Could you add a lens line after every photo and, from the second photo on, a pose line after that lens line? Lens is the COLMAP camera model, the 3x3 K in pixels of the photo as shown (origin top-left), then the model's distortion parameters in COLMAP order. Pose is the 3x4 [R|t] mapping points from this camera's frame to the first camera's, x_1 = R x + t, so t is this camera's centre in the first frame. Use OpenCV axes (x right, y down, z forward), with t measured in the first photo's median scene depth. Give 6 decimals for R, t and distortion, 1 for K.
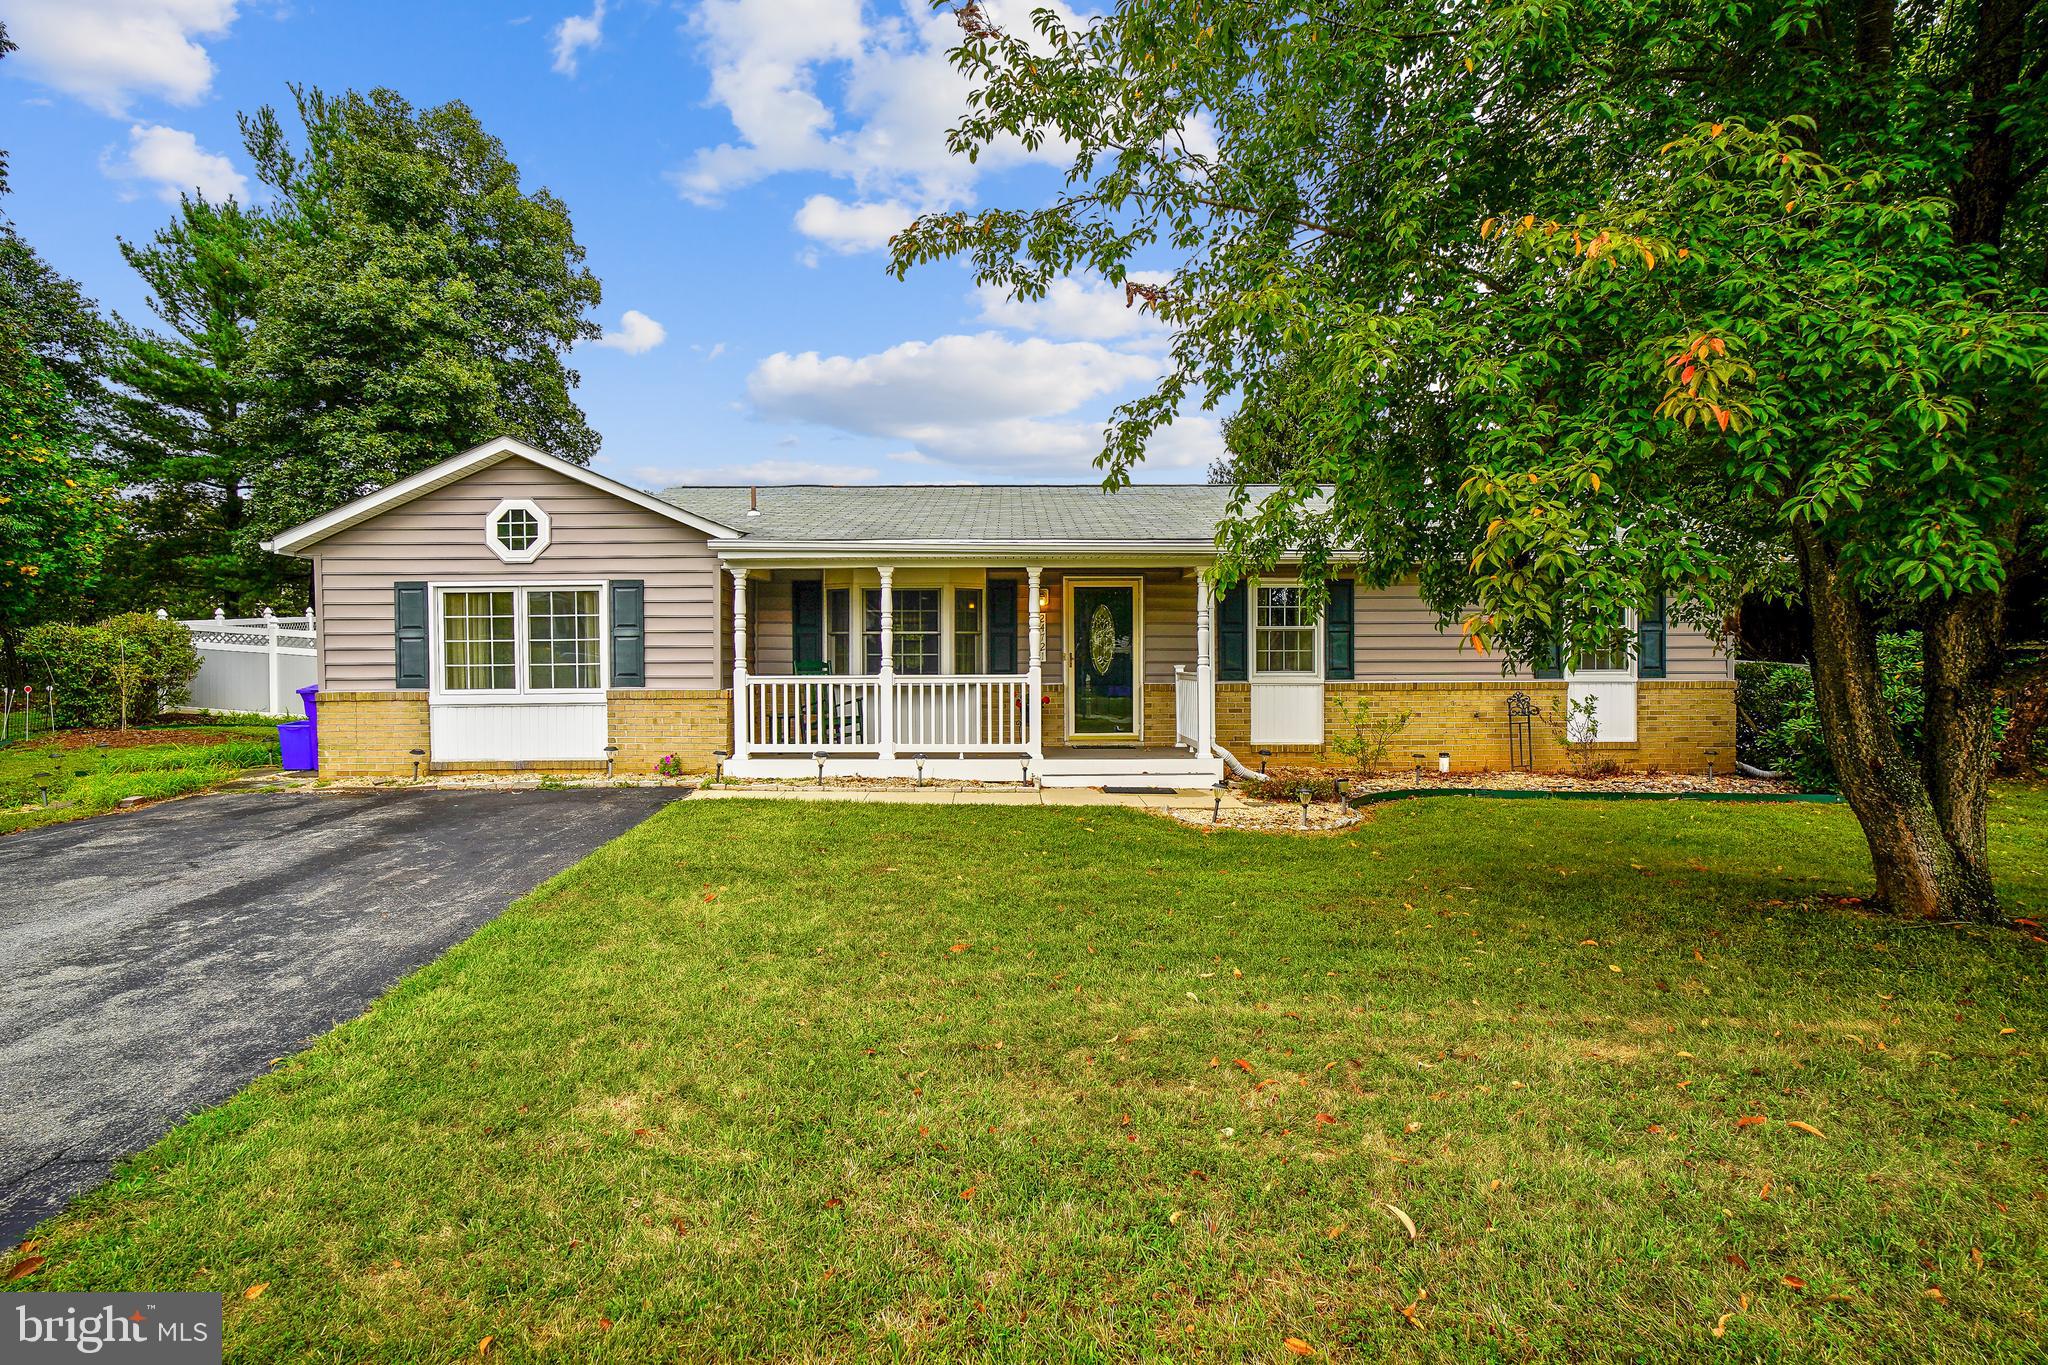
lens RADIAL K [[1142.3, 0, 1024.0], [0, 1142.3, 682.5], [0, 0, 1]] dist [-0.002839, -0.000517]
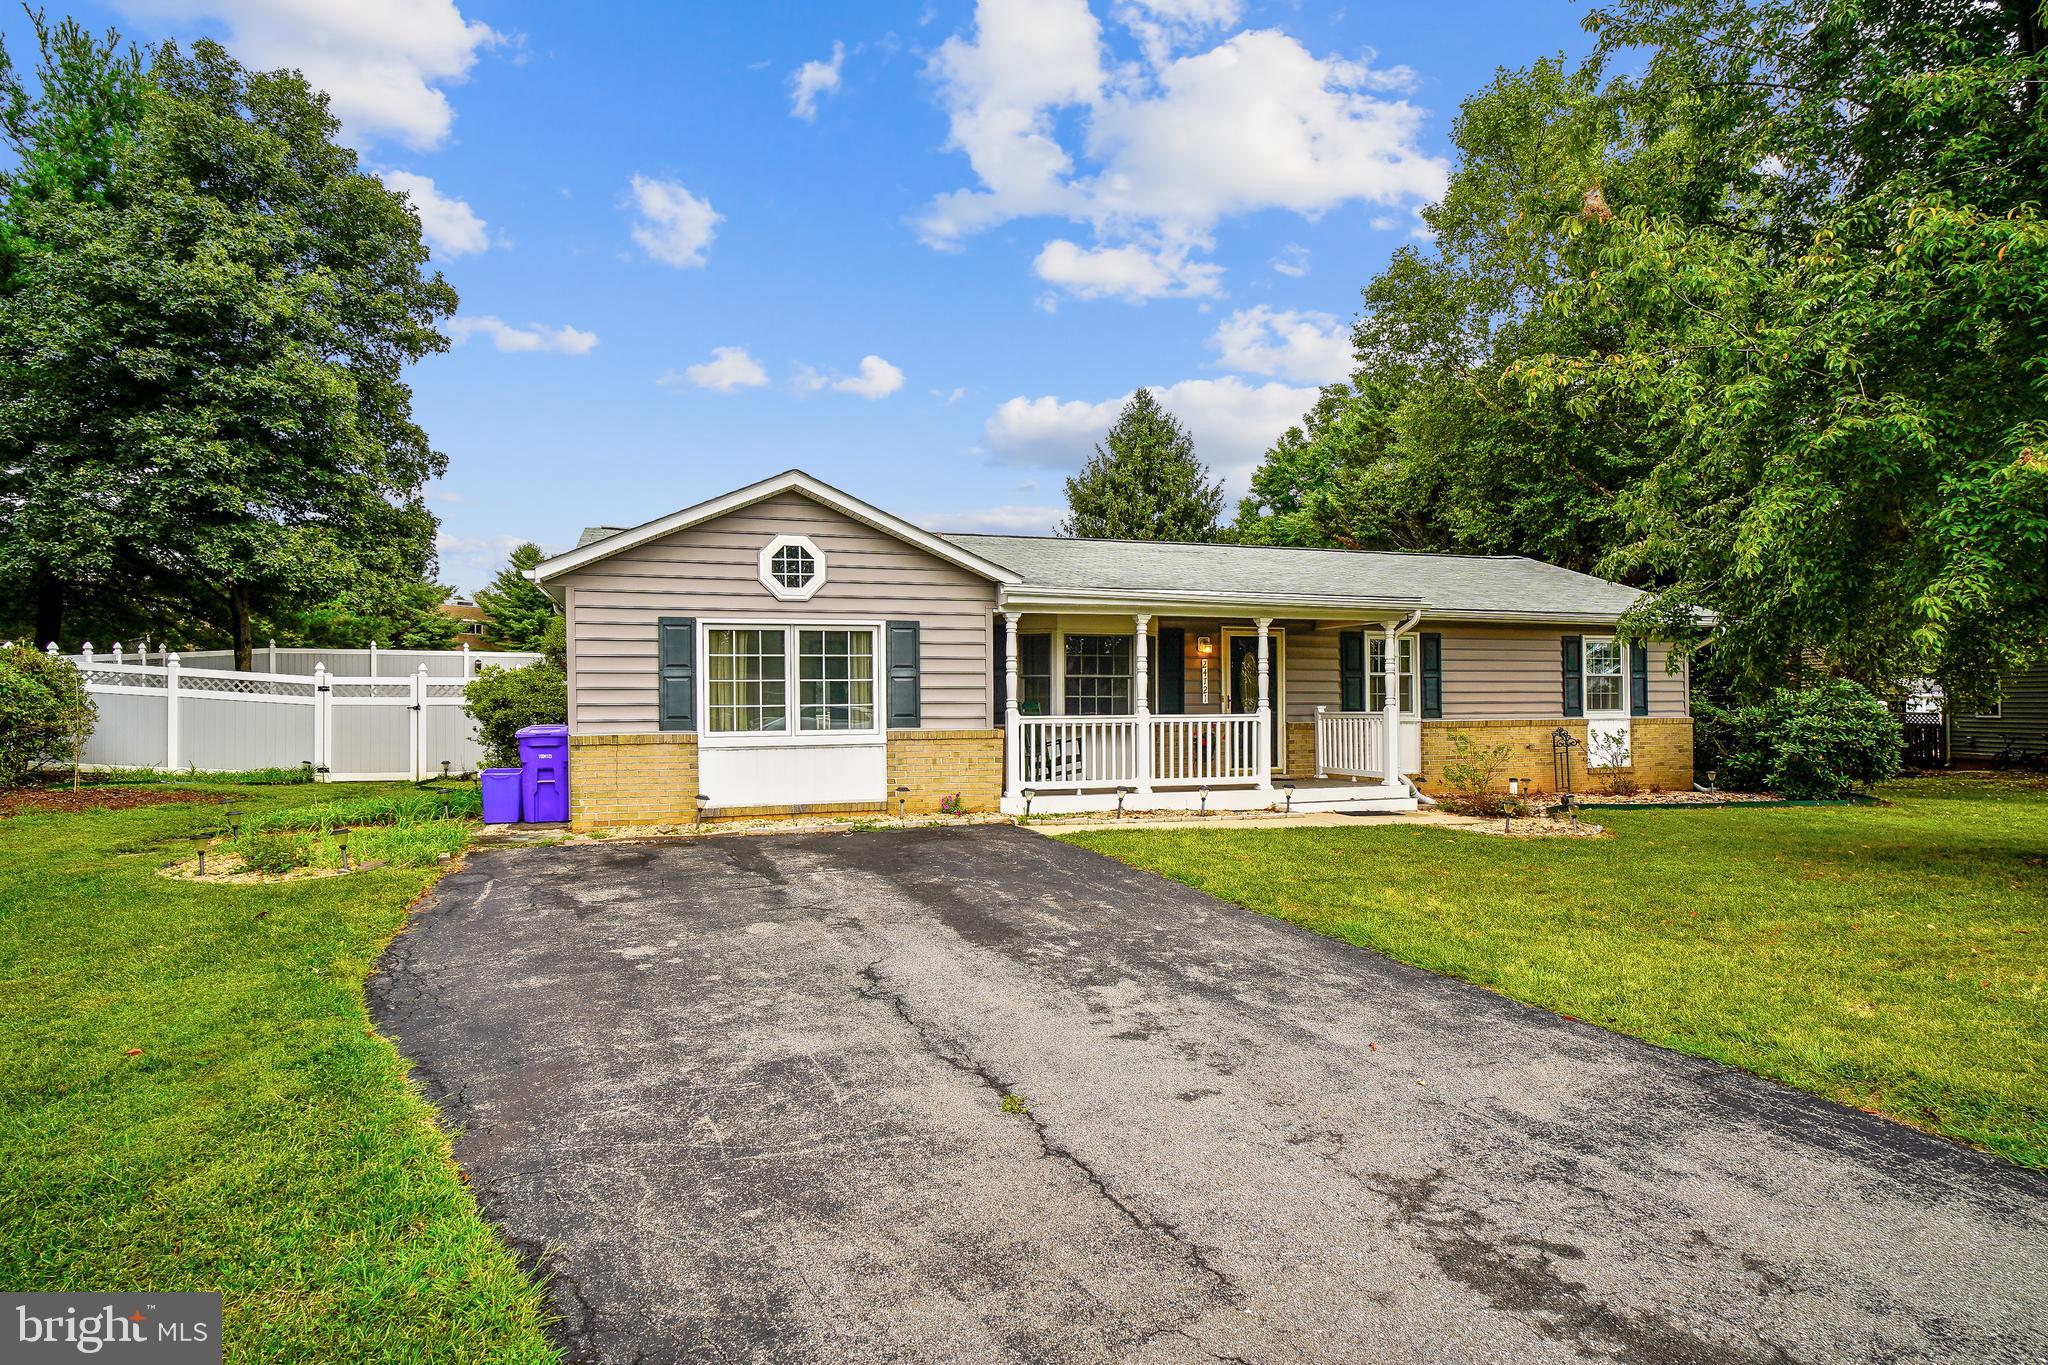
lens RADIAL K [[1105.6, 0, 1031.2], [0, 1105.6, 731.1], [0, 0, 1]] dist [-0.003668, 0.001881]
pose [[0.951946, -0.007961, 0.306163, -0.536037], [0.007054, 0.999967, 0.004070, 0.003818], [-0.306186, -0.001715, 0.951970, 0.041691]]
